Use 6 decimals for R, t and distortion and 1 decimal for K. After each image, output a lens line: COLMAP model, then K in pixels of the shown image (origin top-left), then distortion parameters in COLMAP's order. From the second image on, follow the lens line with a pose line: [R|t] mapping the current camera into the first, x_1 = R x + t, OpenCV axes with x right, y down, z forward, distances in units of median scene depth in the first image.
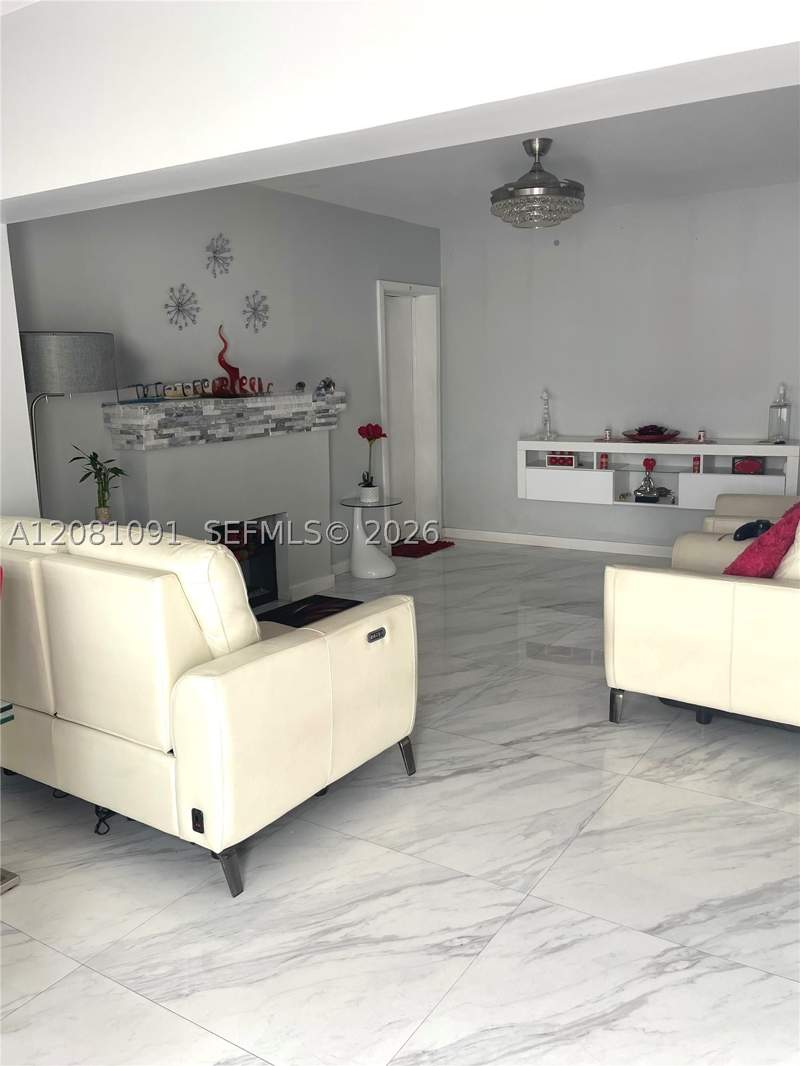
lens RADIAL K [[867.9, 0, 404.1], [0, 867.9, 539.7], [0, 0, 1]] dist [0.028751, -0.005730]
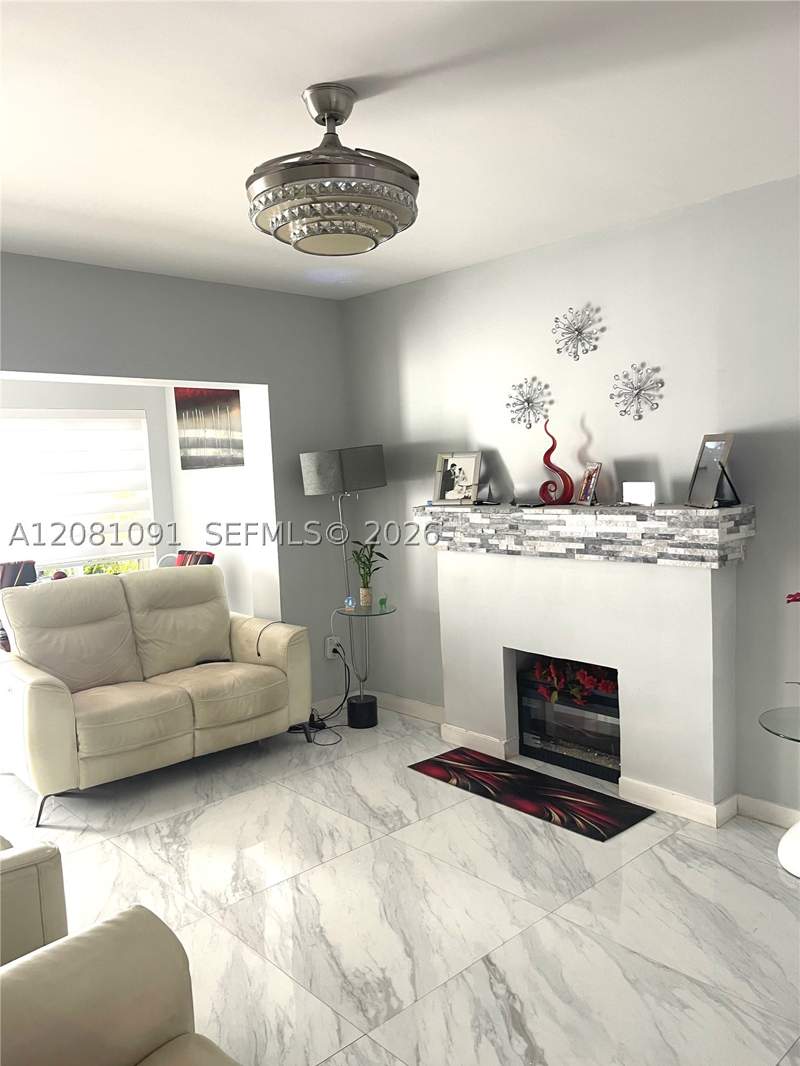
lens RADIAL K [[808.6, 0, 392.6], [0, 808.6, 539.6], [0, 0, 1]] dist [0.024663, -0.014914]
pose [[-0.242479, 0.118927, -0.962840, 0.734896], [-0.145529, 0.976770, 0.157297, -0.292999], [0.959179, 0.178263, -0.219539, 1.309118]]
